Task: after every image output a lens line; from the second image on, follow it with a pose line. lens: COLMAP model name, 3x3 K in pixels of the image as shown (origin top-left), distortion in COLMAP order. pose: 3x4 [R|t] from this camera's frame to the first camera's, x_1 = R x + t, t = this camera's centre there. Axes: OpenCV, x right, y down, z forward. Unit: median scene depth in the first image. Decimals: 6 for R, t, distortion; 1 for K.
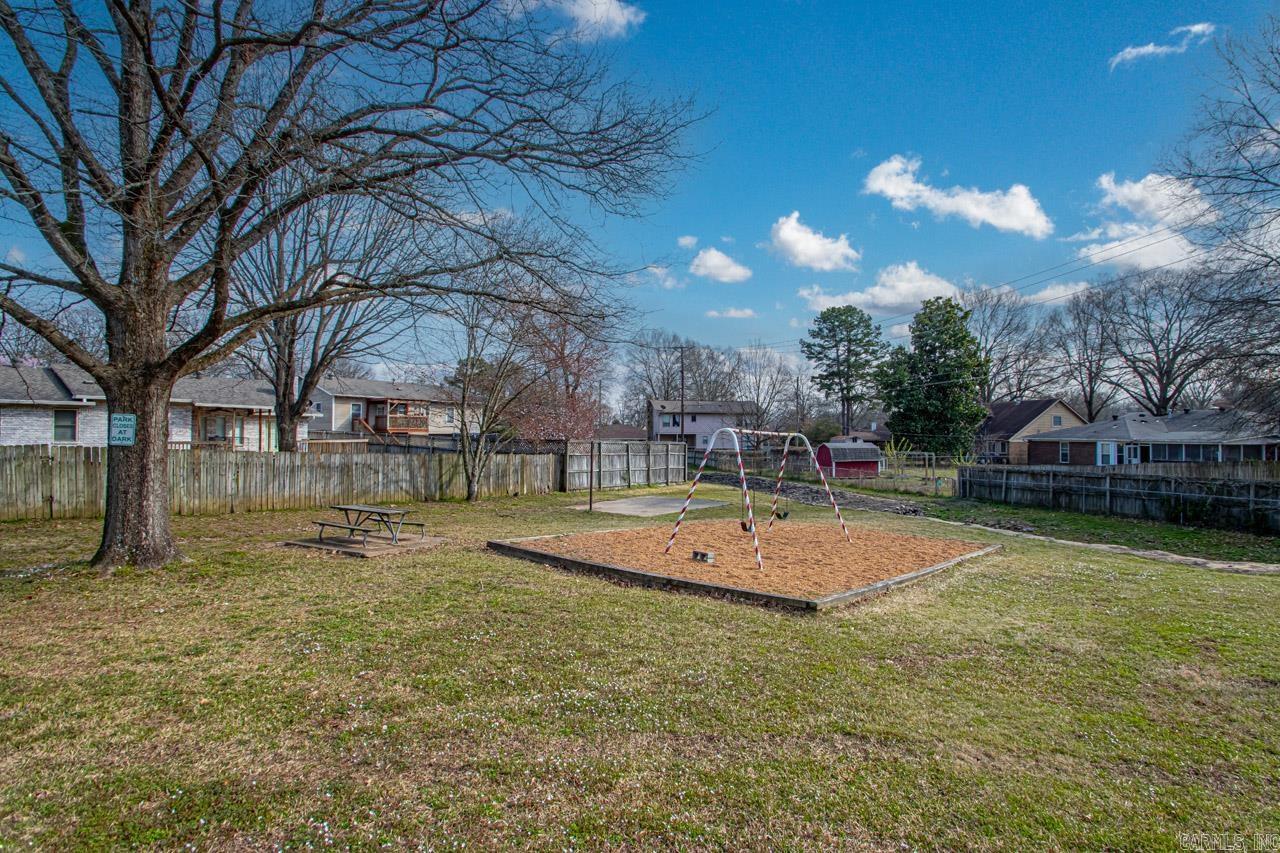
lens RADIAL K [[608.7, 0, 594.5], [0, 608.7, 420.5], [0, 0, 1]] dist [0.021499, -0.016901]
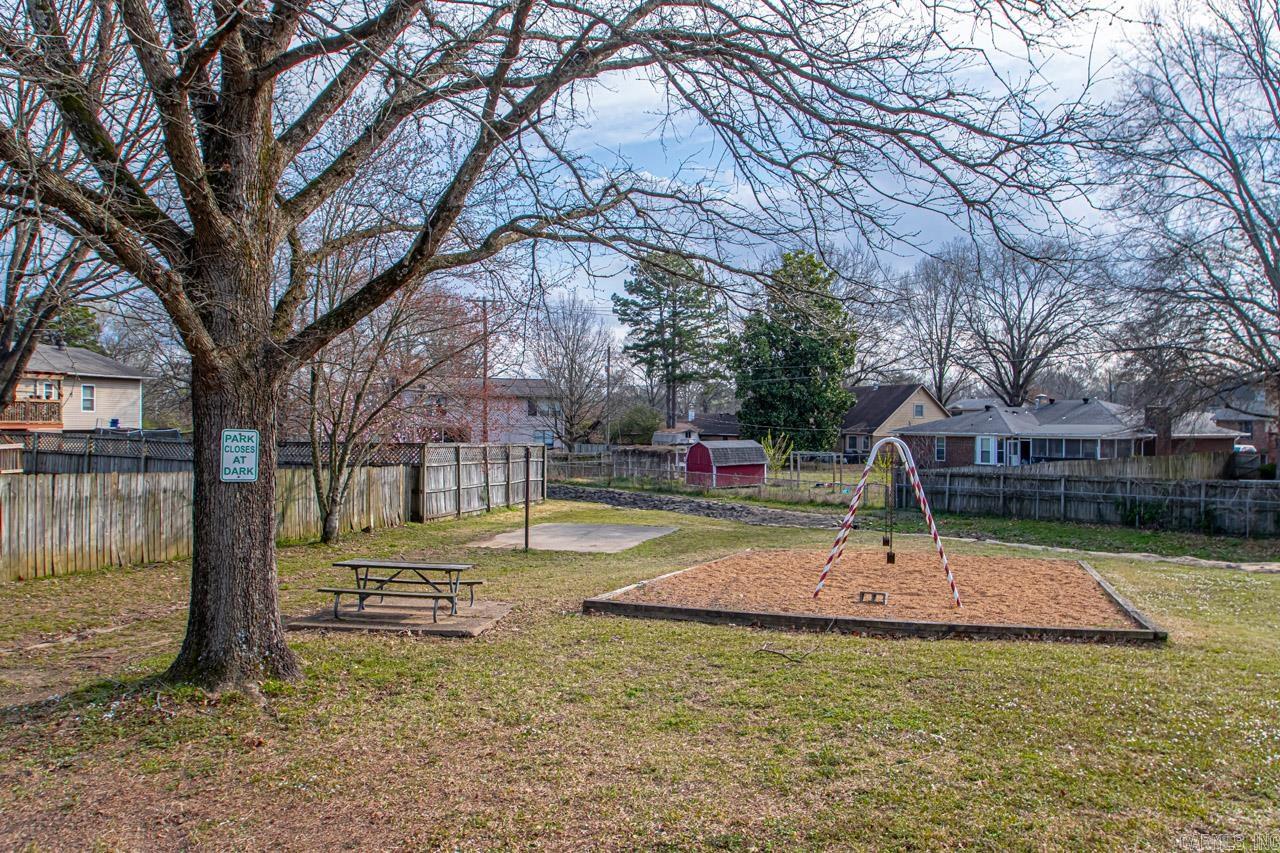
lens RADIAL K [[901.7, 0, 650.0], [0, 901.7, 426.0], [0, 0, 1]] dist [-0.021337, -0.003836]
pose [[0.924857, -0.002562, 0.380307, -0.164833], [-0.006083, 0.999750, 0.021526, -0.007957], [-0.380267, -0.022221, 0.924610, 0.007548]]
